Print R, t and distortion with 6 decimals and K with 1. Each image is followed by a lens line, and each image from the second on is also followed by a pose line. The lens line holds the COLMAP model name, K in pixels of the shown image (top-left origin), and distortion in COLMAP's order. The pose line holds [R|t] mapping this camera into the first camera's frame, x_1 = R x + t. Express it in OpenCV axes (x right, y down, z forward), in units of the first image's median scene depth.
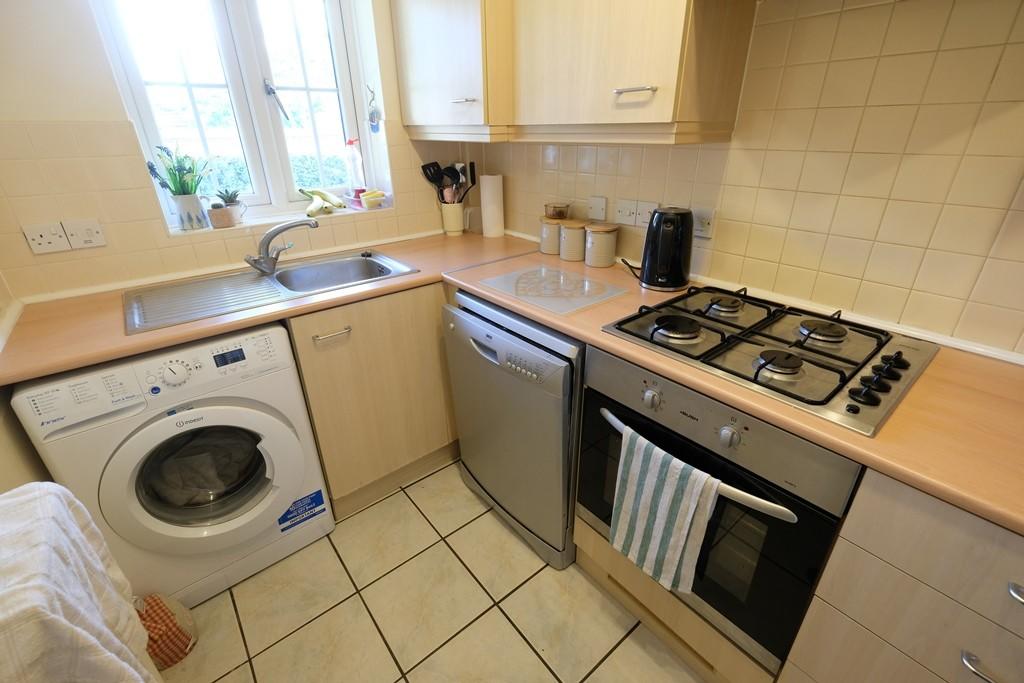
lens RADIAL K [[449.9, 0, 515.0], [0, 449.9, 338.9], [0, 0, 1]] dist [-0.003669, 0.001210]
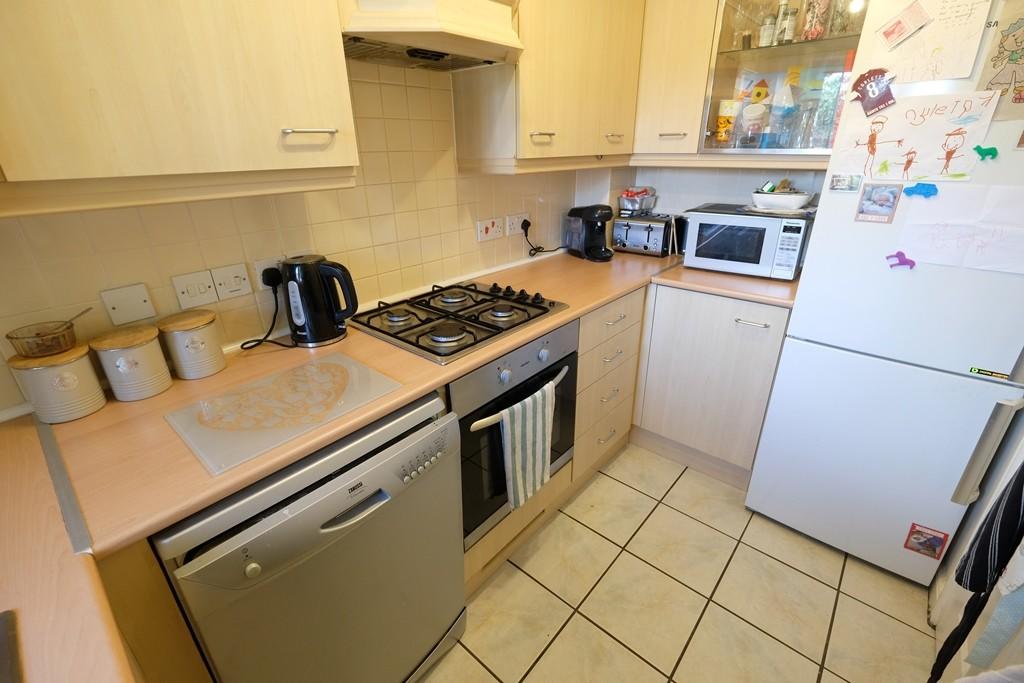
lens RADIAL K [[449.9, 0, 514.5], [0, 449.9, 340.7], [0, 0, 1]] dist [-0.003669, 0.001210]
pose [[-0.173025, -0.379974, 0.908670, -0.642286], [0.436562, 0.797417, 0.416580, -0.364885], [-0.882879, 0.468770, 0.027909, 0.708808]]
